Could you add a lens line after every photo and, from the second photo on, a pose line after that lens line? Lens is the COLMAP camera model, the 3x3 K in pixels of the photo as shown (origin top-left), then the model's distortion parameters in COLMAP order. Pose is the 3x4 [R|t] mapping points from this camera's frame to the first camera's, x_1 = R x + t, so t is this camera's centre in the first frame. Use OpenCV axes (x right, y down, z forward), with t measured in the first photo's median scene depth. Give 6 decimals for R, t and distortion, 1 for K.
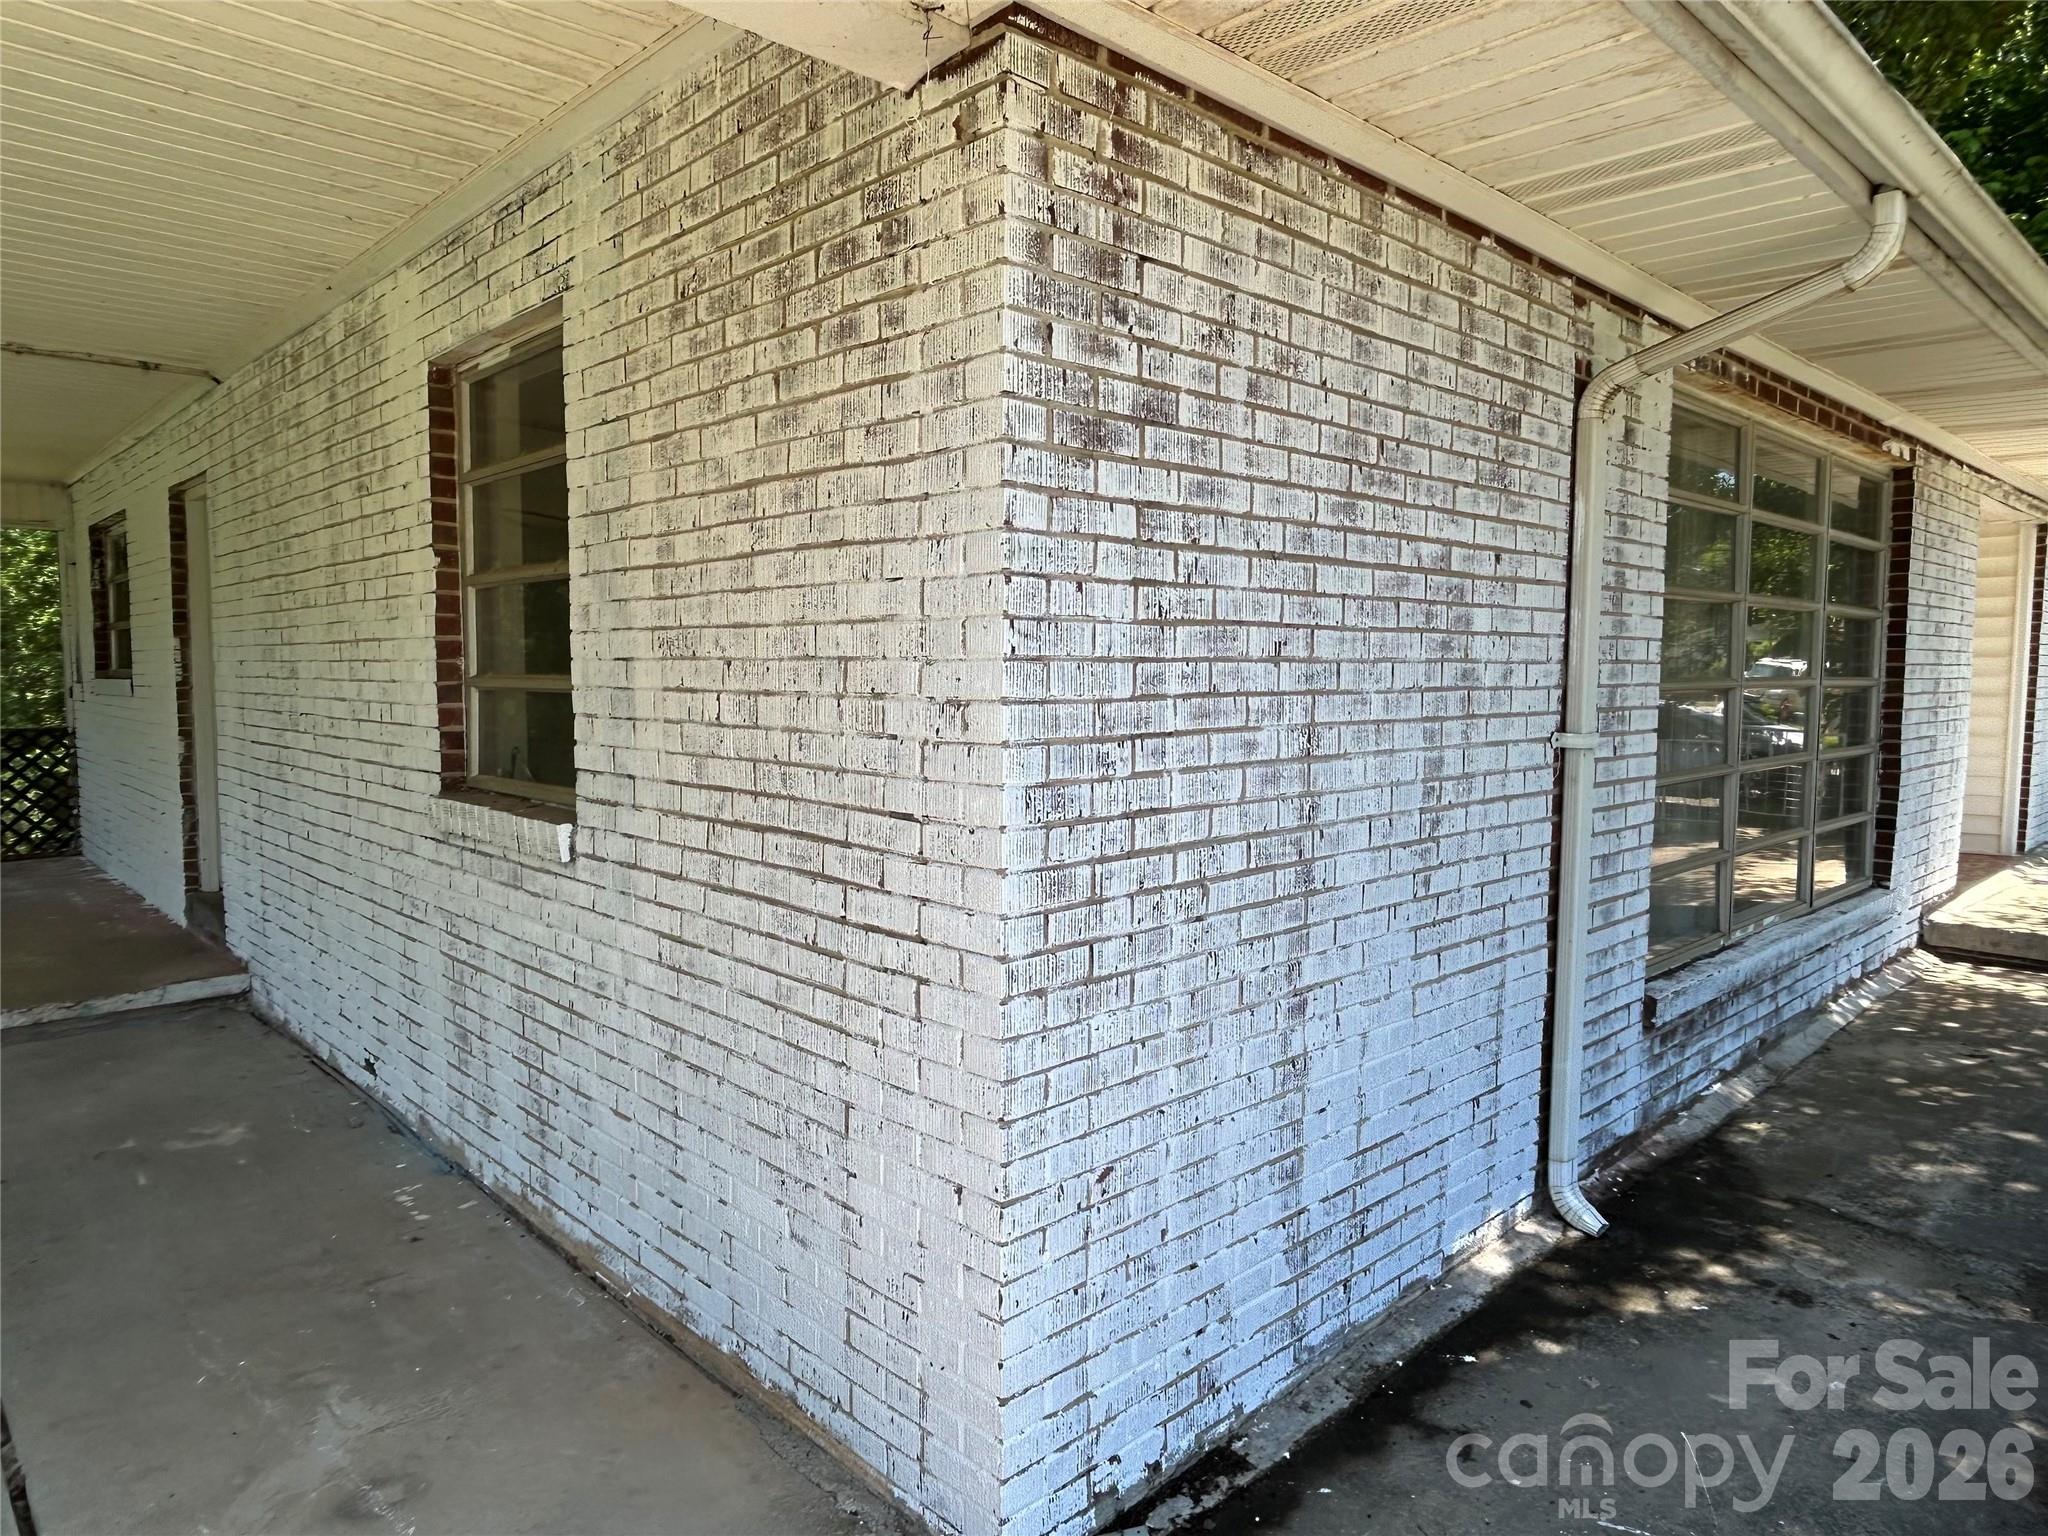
lens RADIAL K [[1275.6, 0, 1024.0], [0, 1275.6, 768.0], [0, 0, 1]] dist [0.005644, -0.015107]
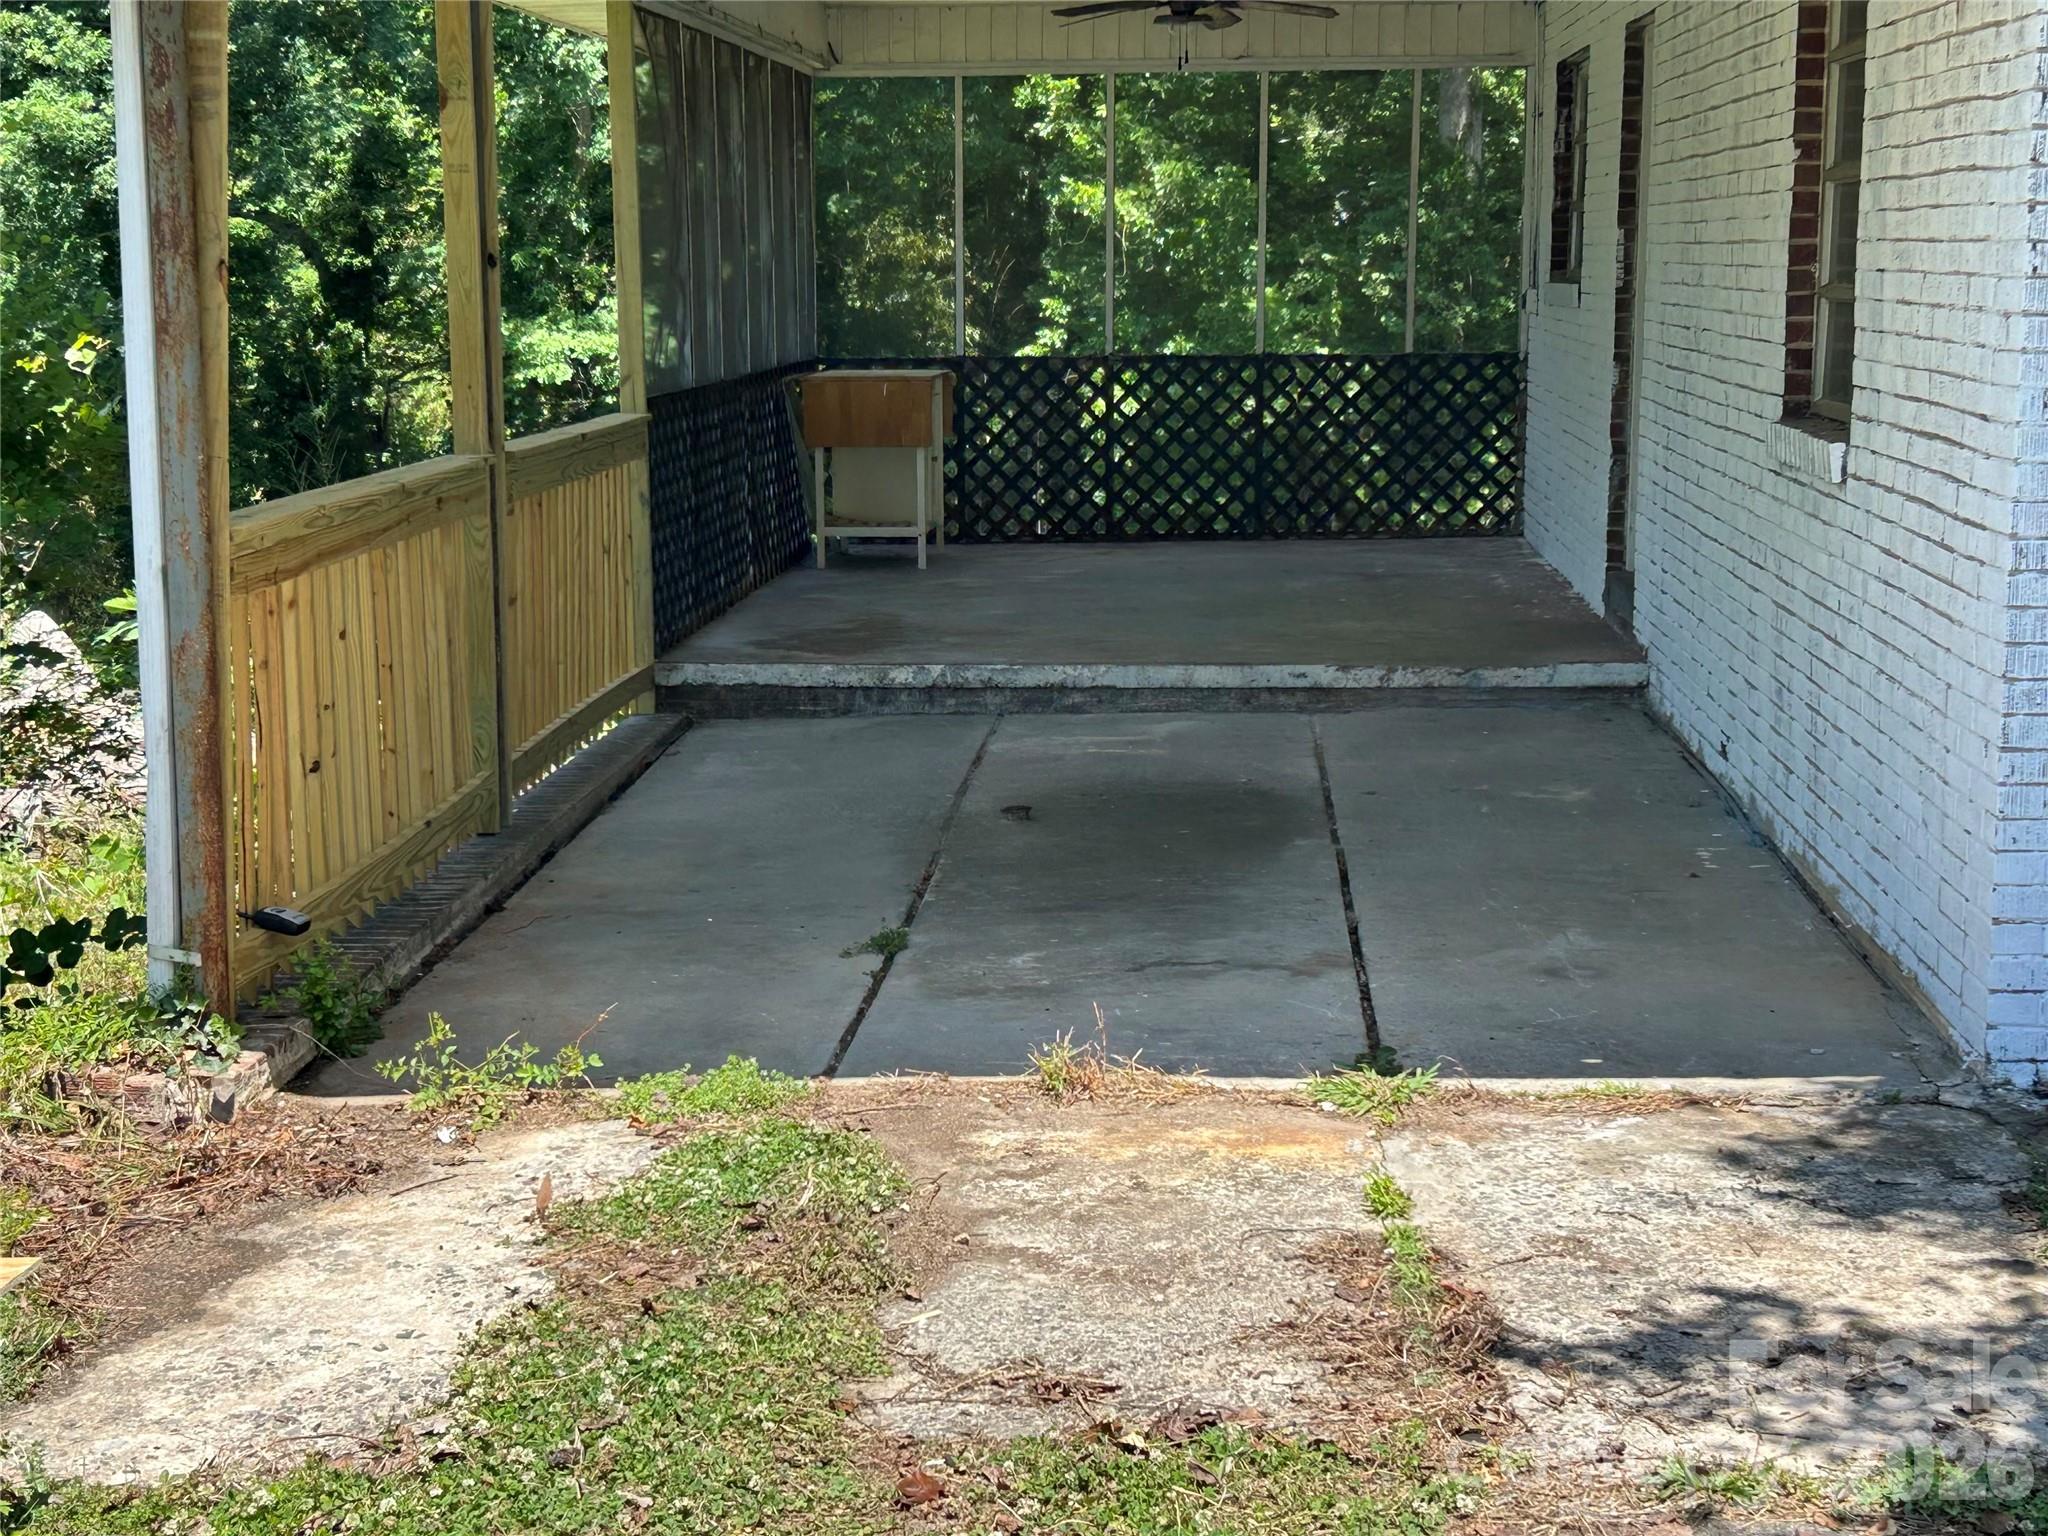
lens RADIAL K [[3094.3, 0, 1027.1], [0, 3094.3, 778.0], [0, 0, 1]] dist [0.230046, -0.826604]
pose [[0.676733, 0.115322, -0.727140, 1.192622], [-0.048105, 0.992472, 0.112633, 0.070951], [0.734655, -0.041243, 0.677186, -1.298211]]
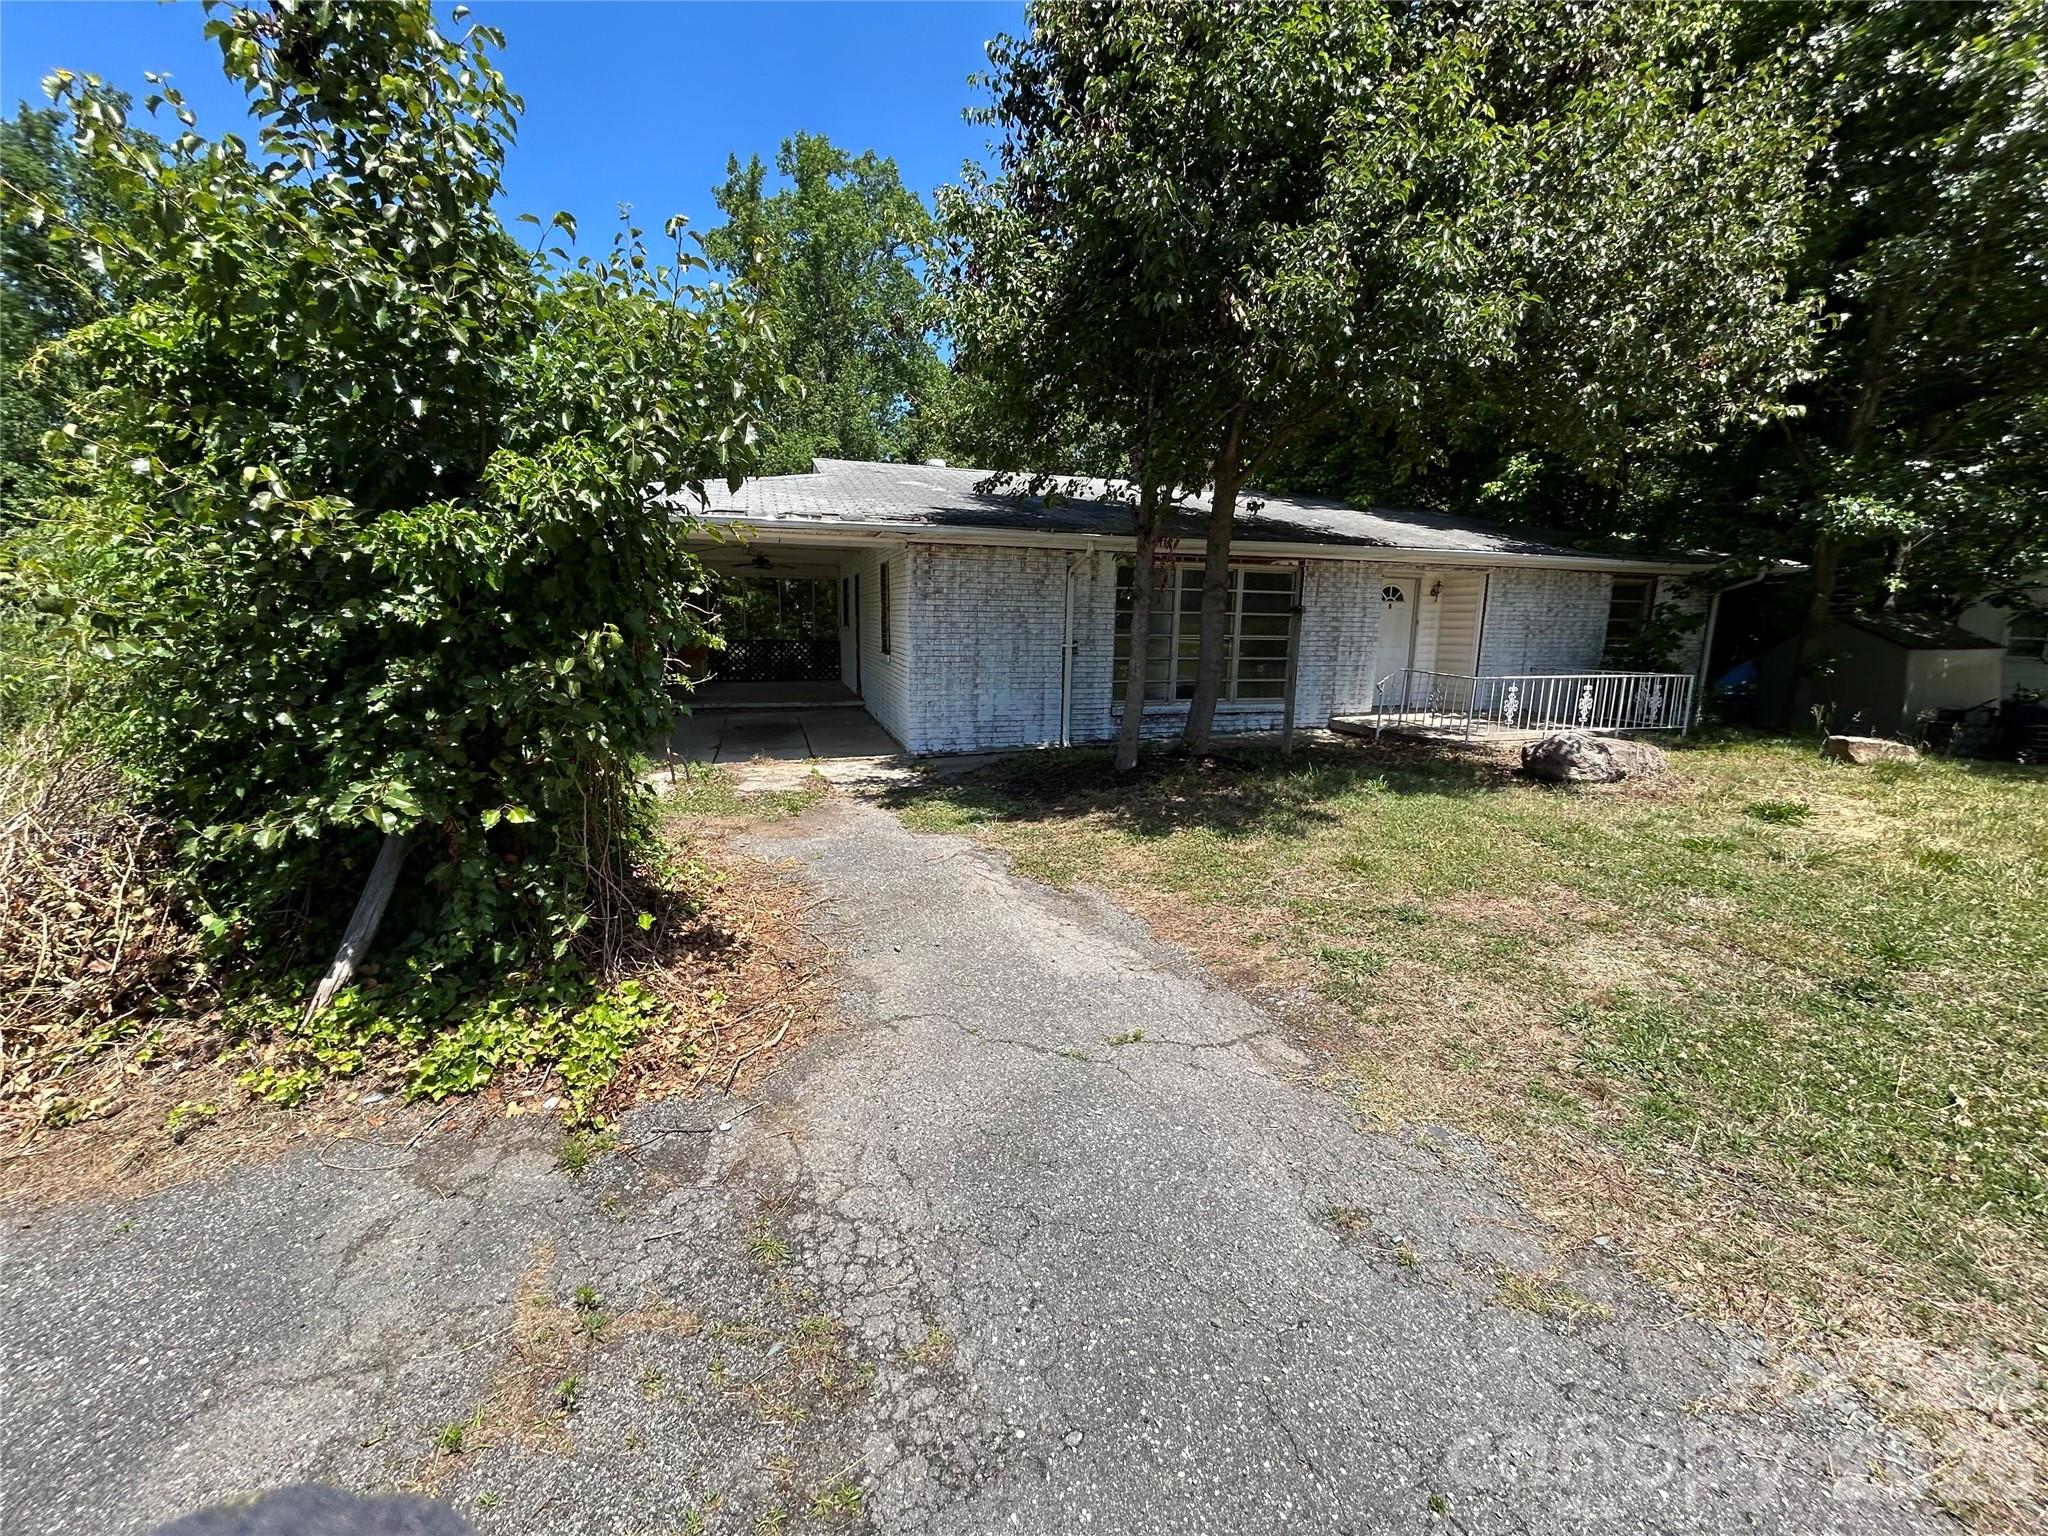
lens RADIAL K [[829.2, 0, 1033.2], [0, 829.2, 767.7], [0, 0, 1]] dist [-0.000382, 0.000315]
pose [[0.898267, 0.089545, -0.430231, 2.226338], [-0.047642, 0.993093, 0.107225, 0.140698], [0.436860, -0.075820, 0.896328, -2.475105]]
